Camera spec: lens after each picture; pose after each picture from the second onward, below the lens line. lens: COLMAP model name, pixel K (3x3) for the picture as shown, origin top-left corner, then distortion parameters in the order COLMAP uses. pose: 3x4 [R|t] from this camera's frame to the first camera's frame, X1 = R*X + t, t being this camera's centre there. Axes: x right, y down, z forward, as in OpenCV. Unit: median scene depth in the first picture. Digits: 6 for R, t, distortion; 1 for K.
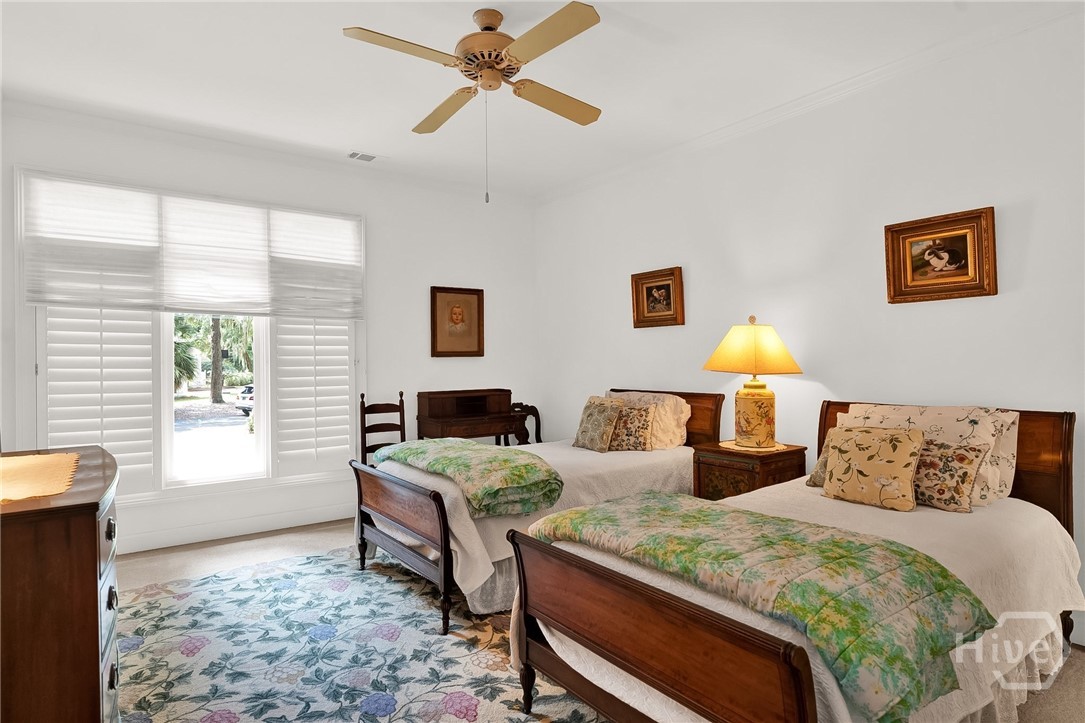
lens RADIAL K [[593.1, 0, 544.5], [0, 593.1, 361.9], [0, 0, 1]] dist [-0.013248, 0.007633]
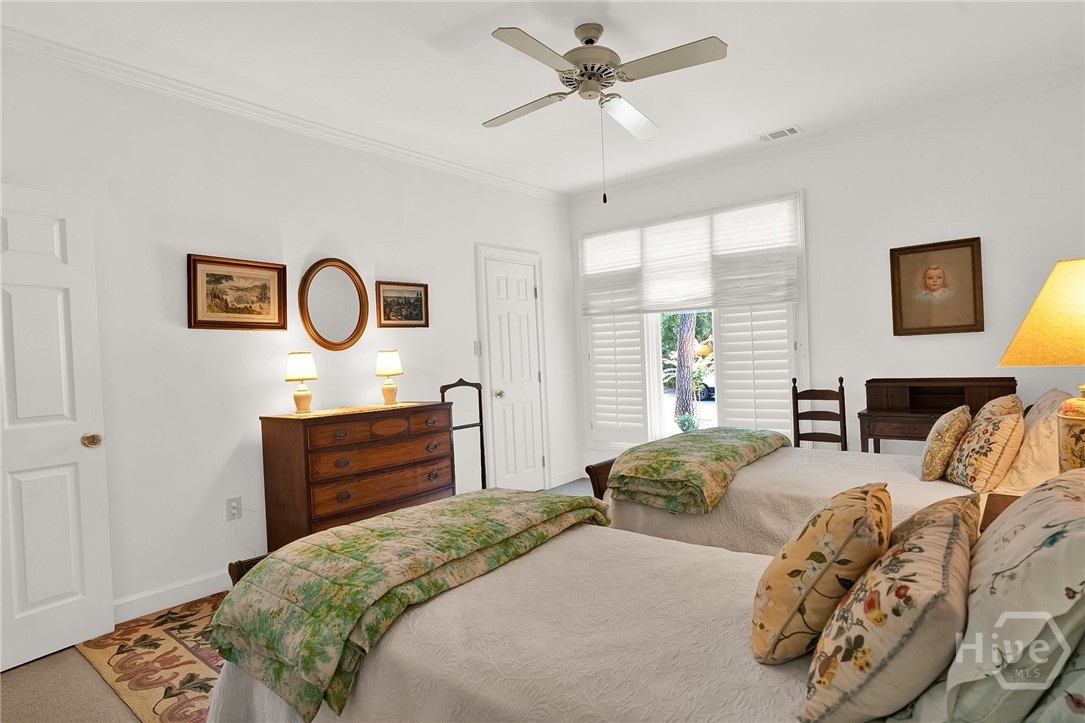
lens RADIAL K [[593.1, 0, 537.9], [0, 593.1, 359.1], [0, 0, 1]] dist [-0.013248, 0.007633]
pose [[0.246455, 0.002386, -0.969151, 0.584216], [0.036864, 0.999250, 0.011834, -0.004974], [0.968453, -0.038644, 0.246182, 0.397721]]
